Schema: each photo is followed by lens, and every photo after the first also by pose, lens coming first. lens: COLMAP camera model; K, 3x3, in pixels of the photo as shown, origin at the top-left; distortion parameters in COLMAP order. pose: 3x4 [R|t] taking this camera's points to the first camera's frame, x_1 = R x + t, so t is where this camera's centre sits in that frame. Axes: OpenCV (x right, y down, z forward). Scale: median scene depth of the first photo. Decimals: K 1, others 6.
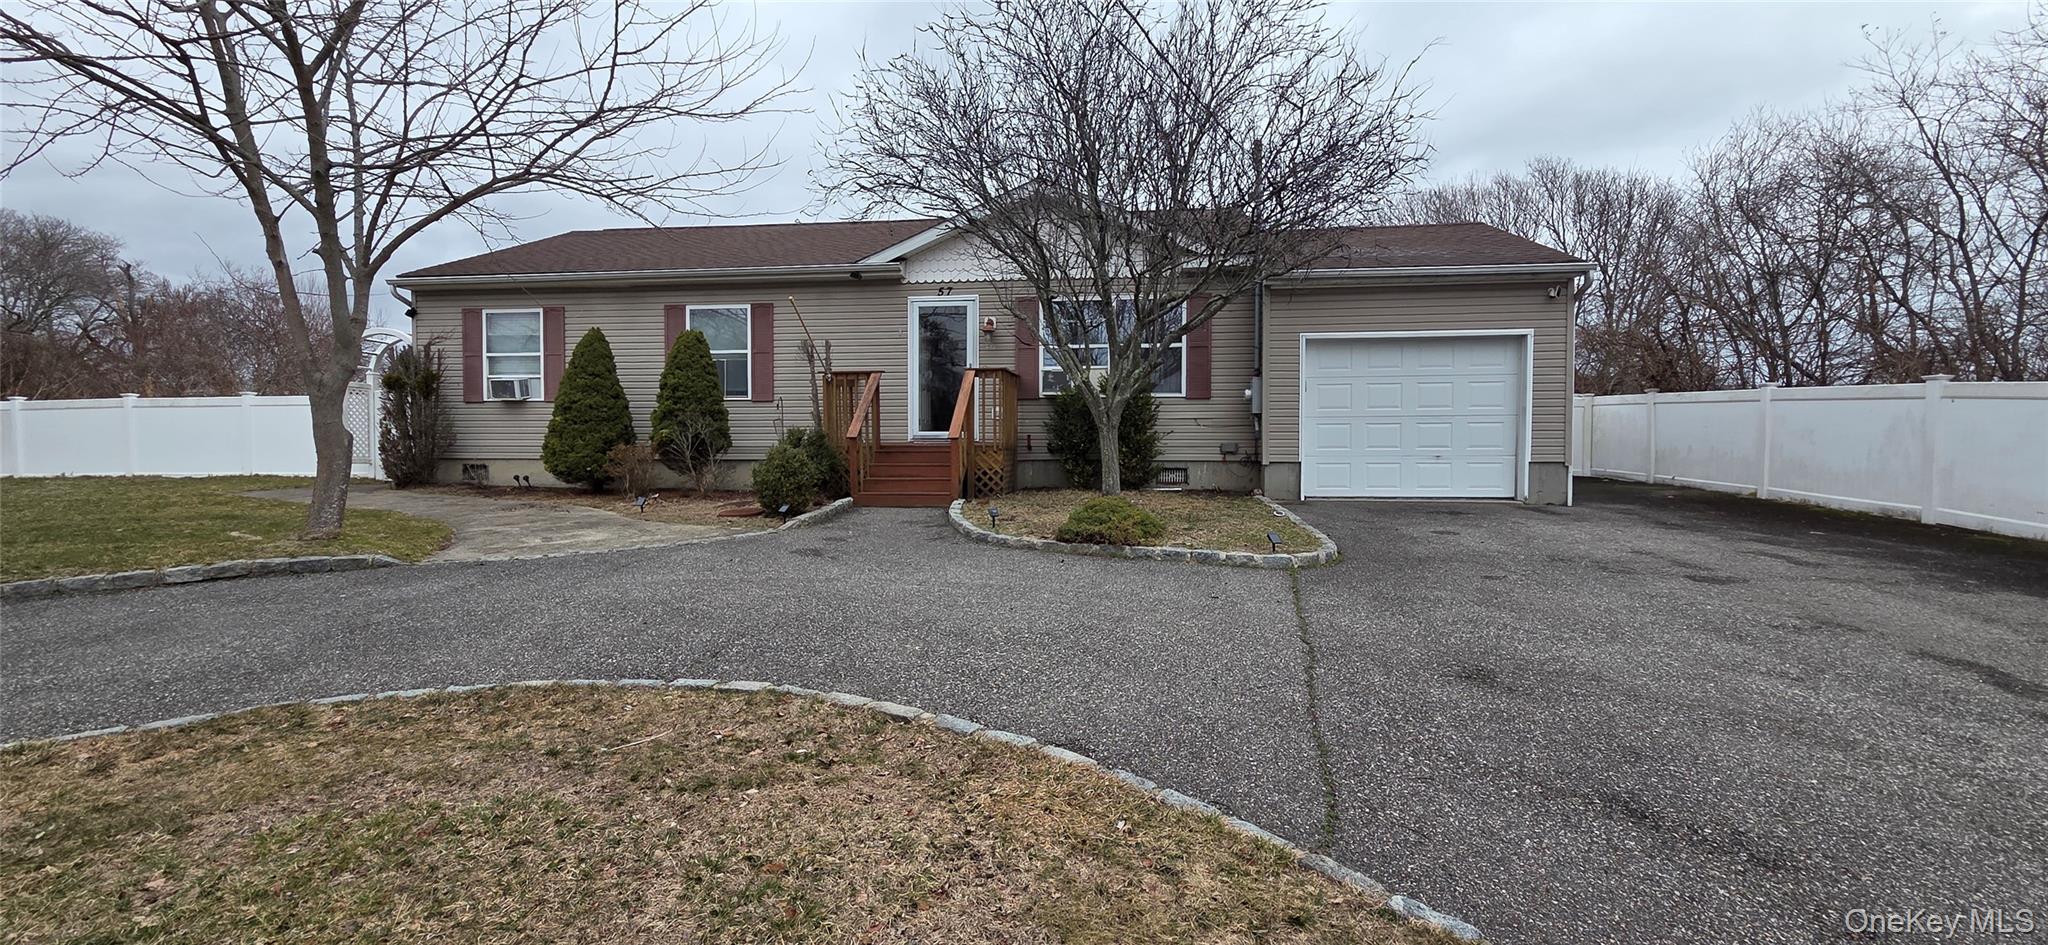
lens RADIAL K [[839.6, 0, 1023.4], [0, 839.6, 471.2], [0, 0, 1]] dist [0.003941, -0.001168]
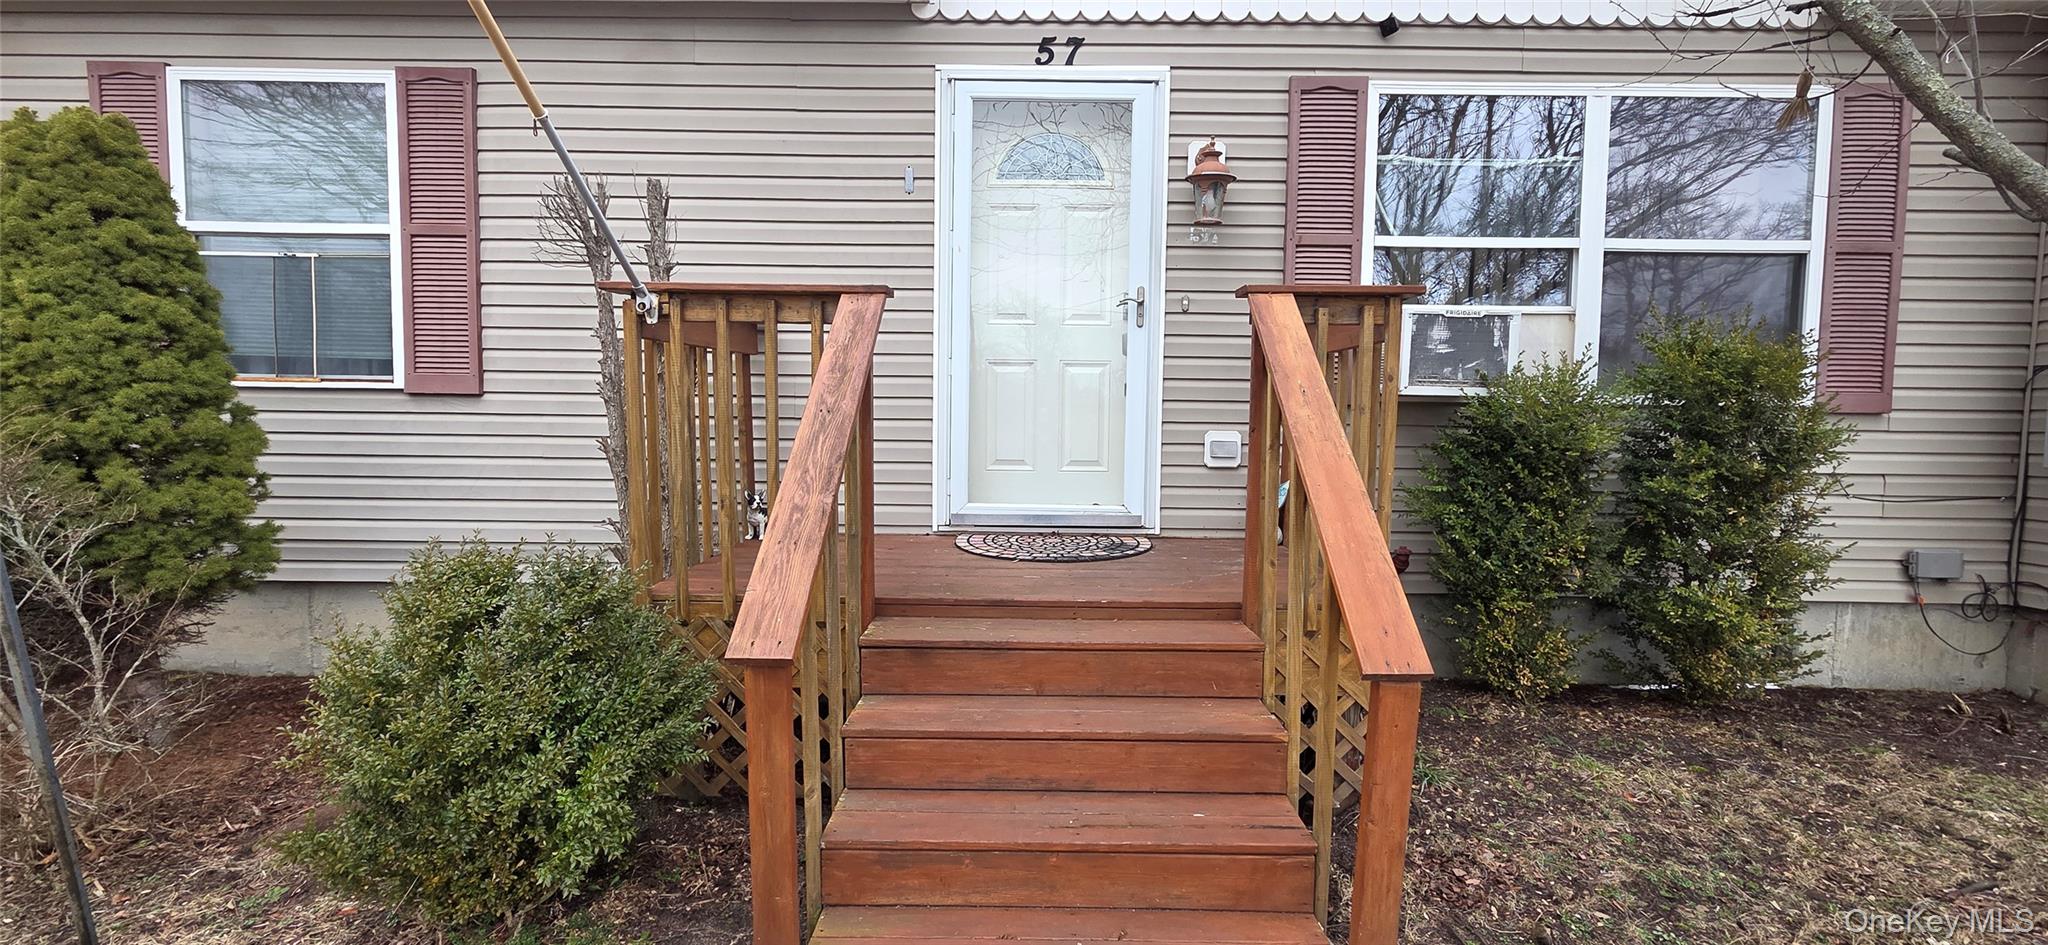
lens RADIAL K [[839.6, 0, 1024.7], [0, 839.6, 475.3], [0, 0, 1]] dist [0.003941, -0.001168]
pose [[0.990861, 0.004011, 0.134825, -0.153139], [-0.008045, 0.999536, 0.029386, -0.069681], [-0.134645, -0.030202, 0.990434, 0.719168]]
